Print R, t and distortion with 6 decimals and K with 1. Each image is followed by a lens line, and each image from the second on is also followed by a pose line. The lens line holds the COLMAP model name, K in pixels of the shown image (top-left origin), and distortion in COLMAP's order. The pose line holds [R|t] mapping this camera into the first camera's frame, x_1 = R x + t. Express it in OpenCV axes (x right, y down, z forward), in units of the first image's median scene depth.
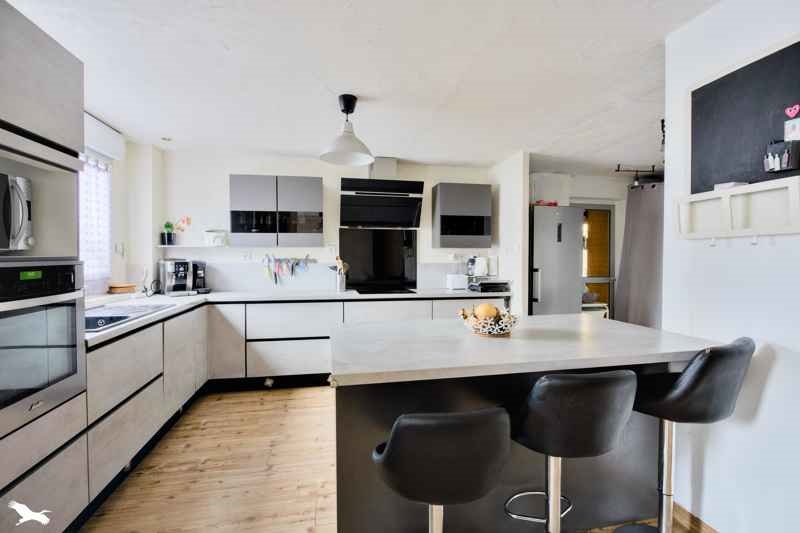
lens RADIAL K [[362.4, 0, 399.5], [0, 362.4, 265.4], [0, 0, 1]] dist [-0.000351, -0.000025]
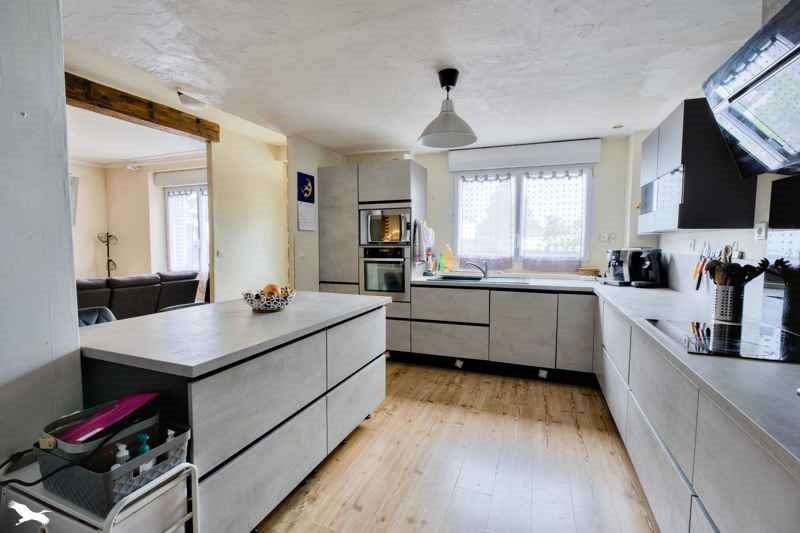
lens RADIAL K [[362.4, 0, 400.0], [0, 362.4, 265.6], [0, 0, 1]] dist [-0.000351, -0.000025]
pose [[-0.541050, 0.053795, -0.839268, 0.680231], [-0.012783, 0.997311, 0.072166, -0.040502], [0.840893, 0.049774, -0.538907, 1.335263]]
